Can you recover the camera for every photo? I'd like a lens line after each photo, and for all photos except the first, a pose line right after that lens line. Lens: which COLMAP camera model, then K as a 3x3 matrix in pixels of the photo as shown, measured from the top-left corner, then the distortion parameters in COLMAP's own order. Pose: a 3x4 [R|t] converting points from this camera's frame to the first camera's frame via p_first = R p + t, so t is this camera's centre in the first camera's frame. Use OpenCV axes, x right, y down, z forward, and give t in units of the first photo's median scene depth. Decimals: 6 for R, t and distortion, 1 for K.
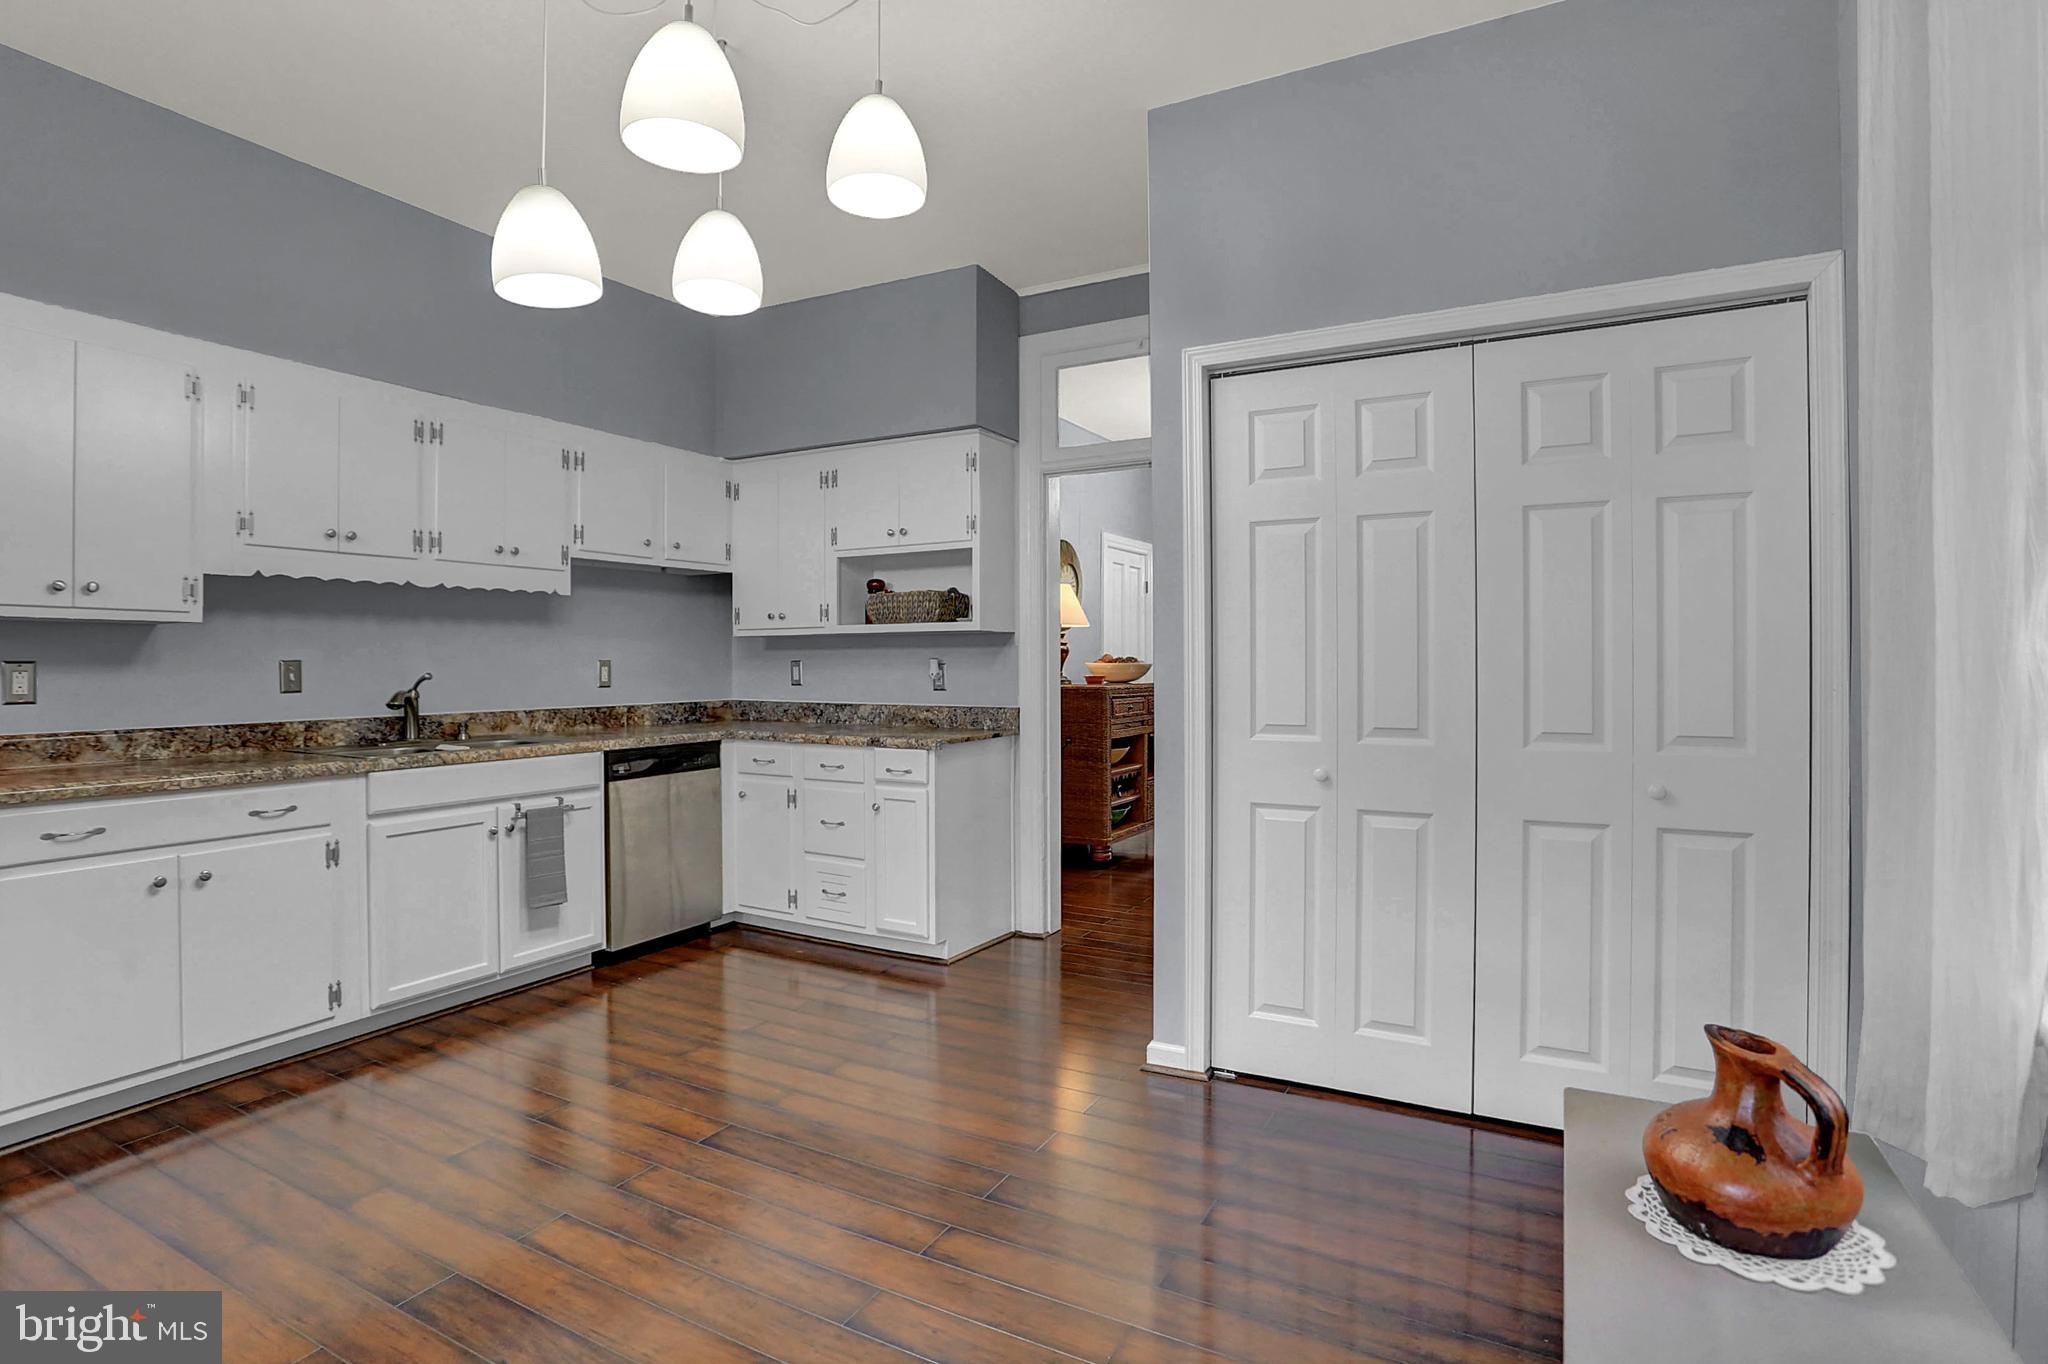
lens RADIAL K [[986.4, 0, 1007.4], [0, 986.4, 659.9], [0, 0, 1]] dist [-0.076094, 0.028150]
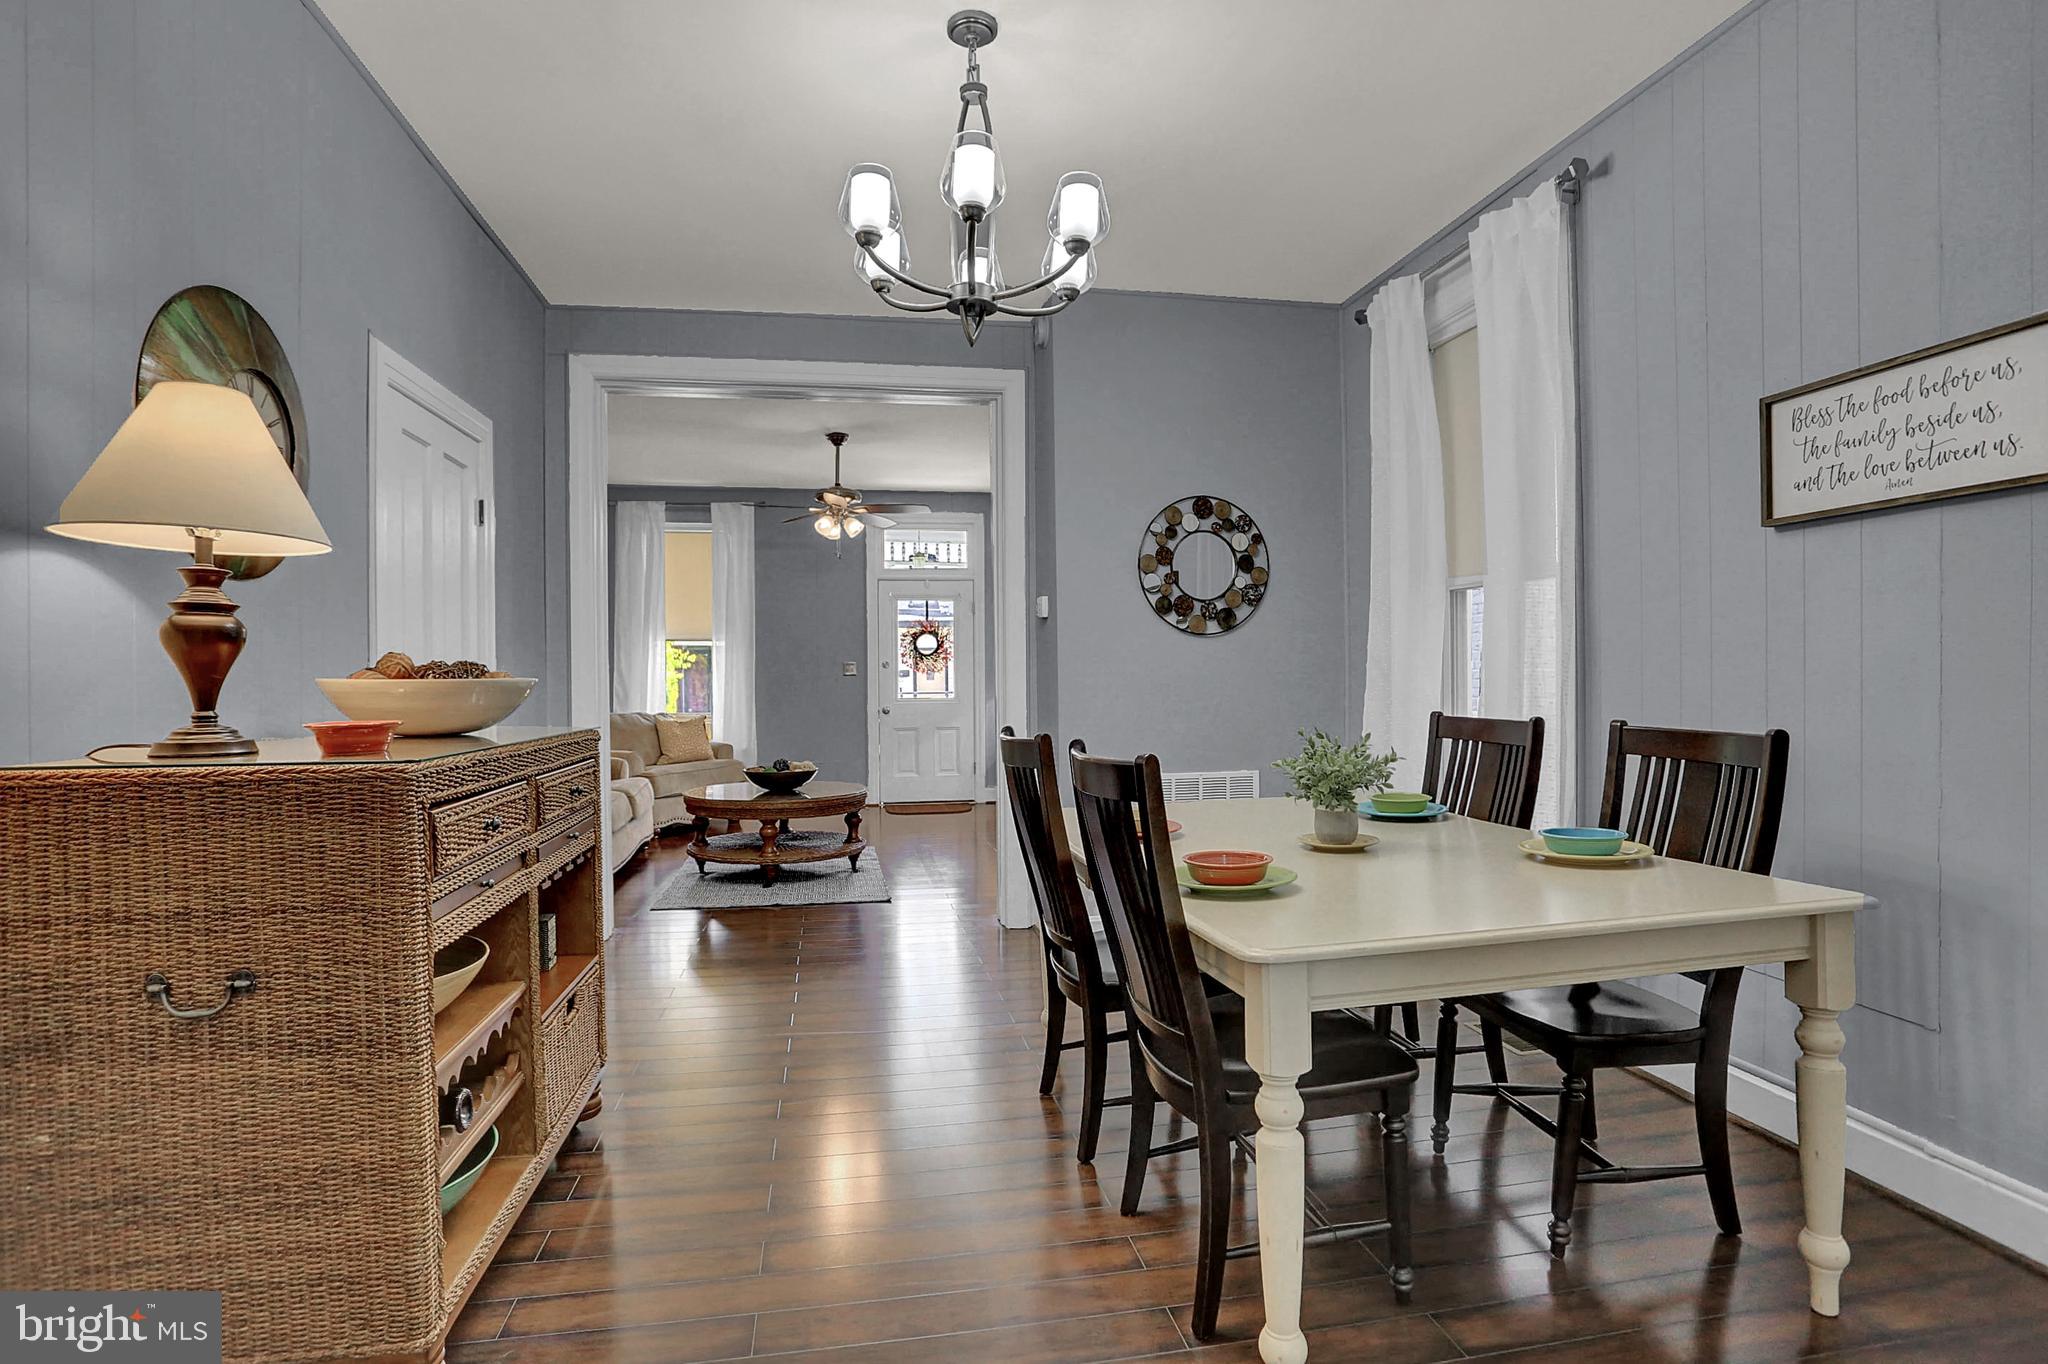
lens RADIAL K [[1003.2, 0, 1024.0], [0, 1003.2, 682.0], [0, 0, 1]] dist [-0.084310, -0.000126]
pose [[0.767753, -0.007737, 0.640699, 0.092059], [0.008154, 0.999964, 0.002305, 0.008005], [-0.640694, 0.003455, 0.767789, 1.029099]]
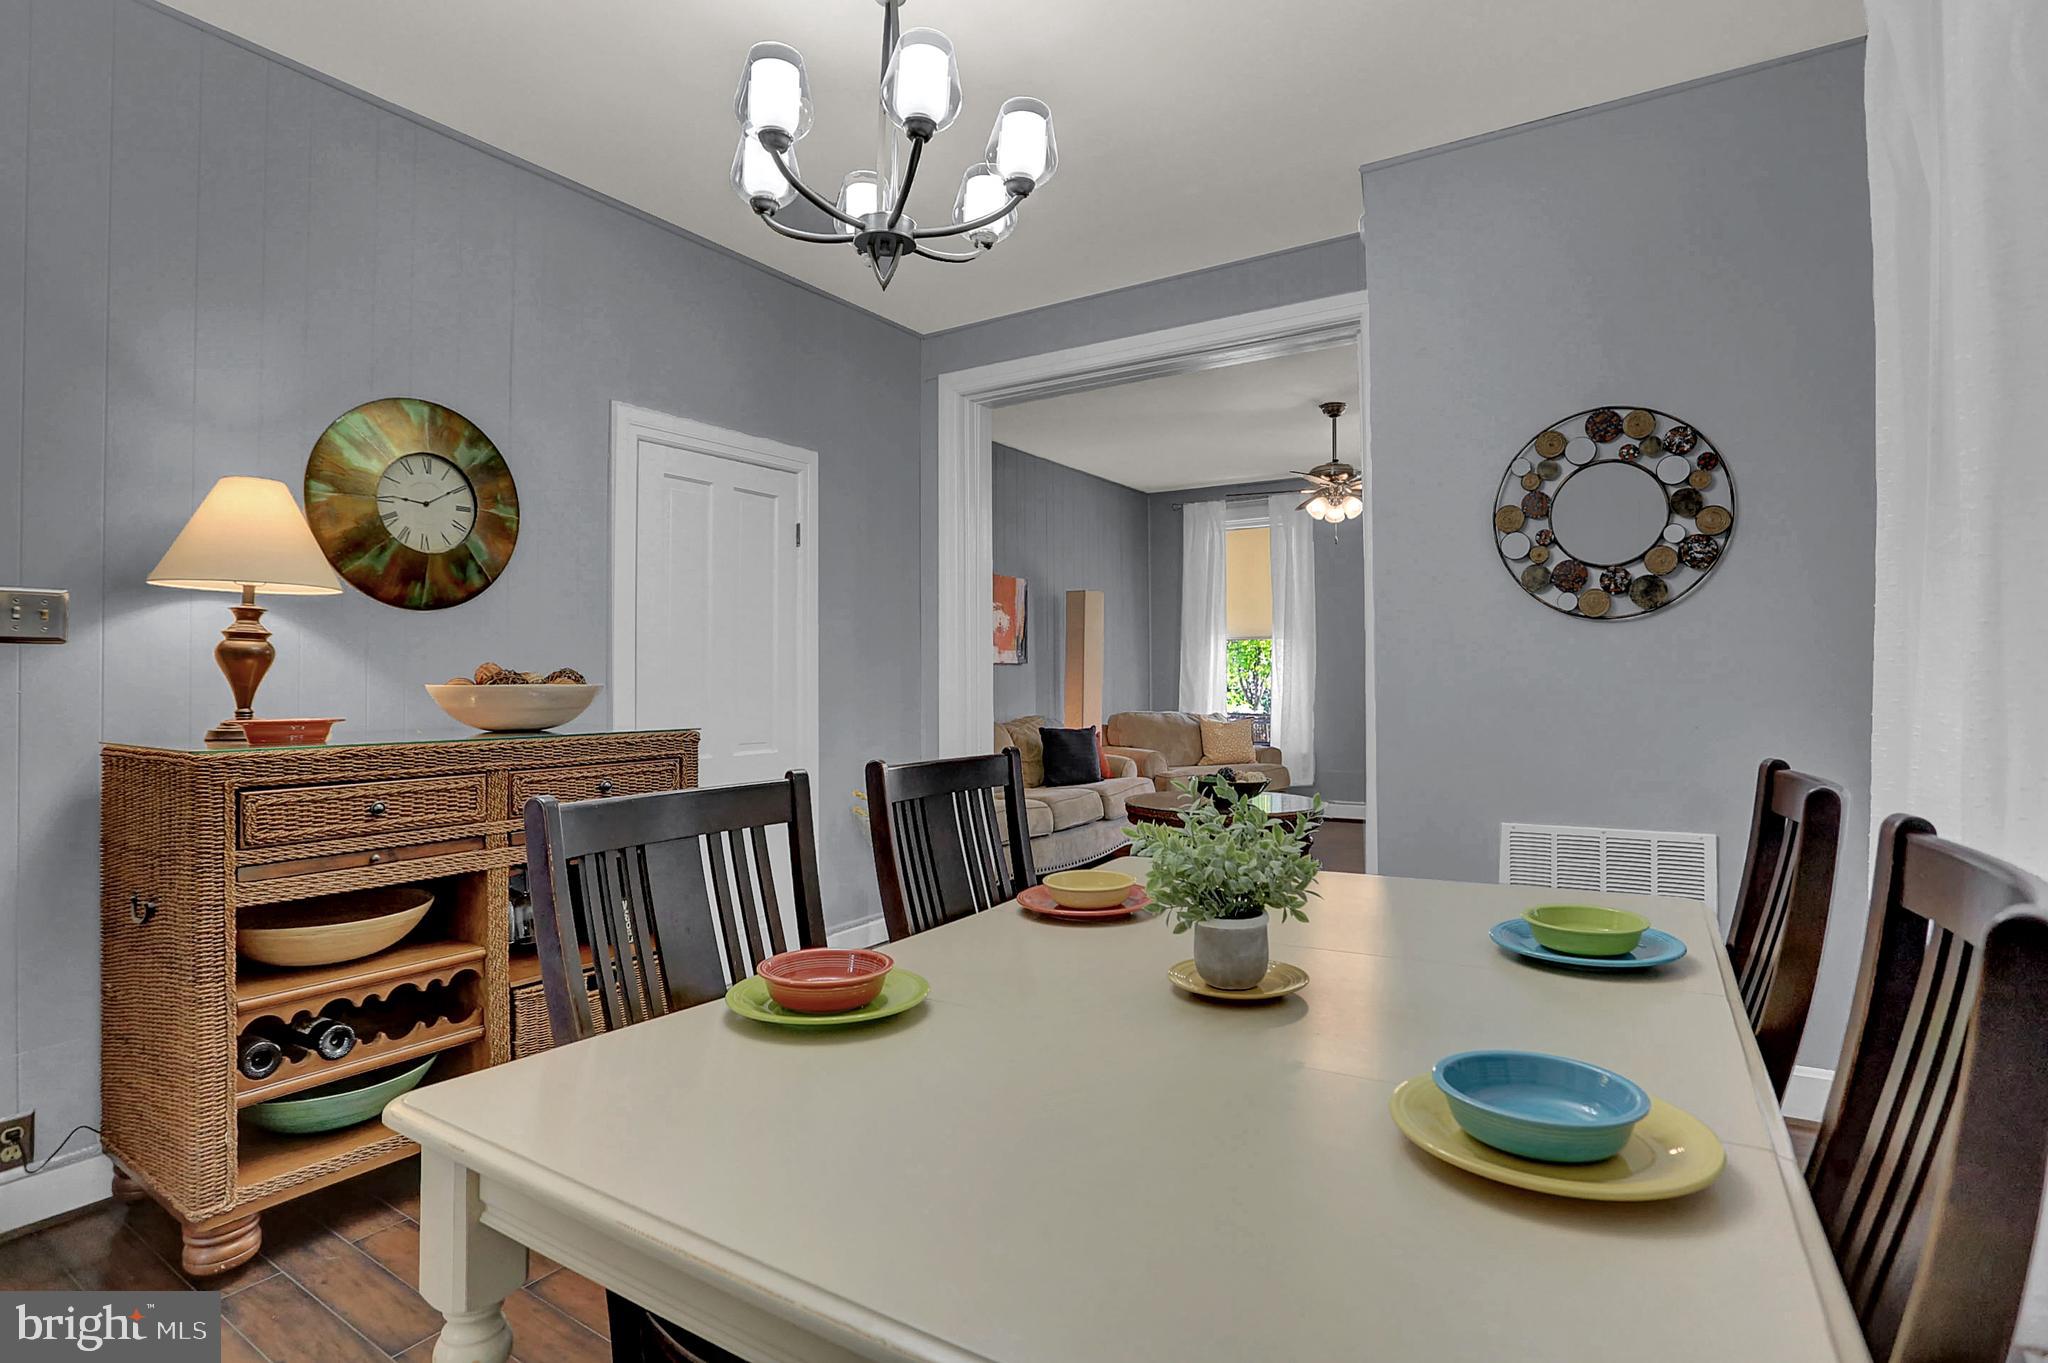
lens RADIAL K [[1003.9, 0, 1019.6], [0, 1003.9, 664.7], [0, 0, 1]] dist [-0.080286, 0.032889]
pose [[0.997843, -0.004565, -0.065491, 0.591859], [0.003486, 0.999856, -0.016582, 0.003578], [0.065557, 0.016318, 0.997715, 1.014471]]
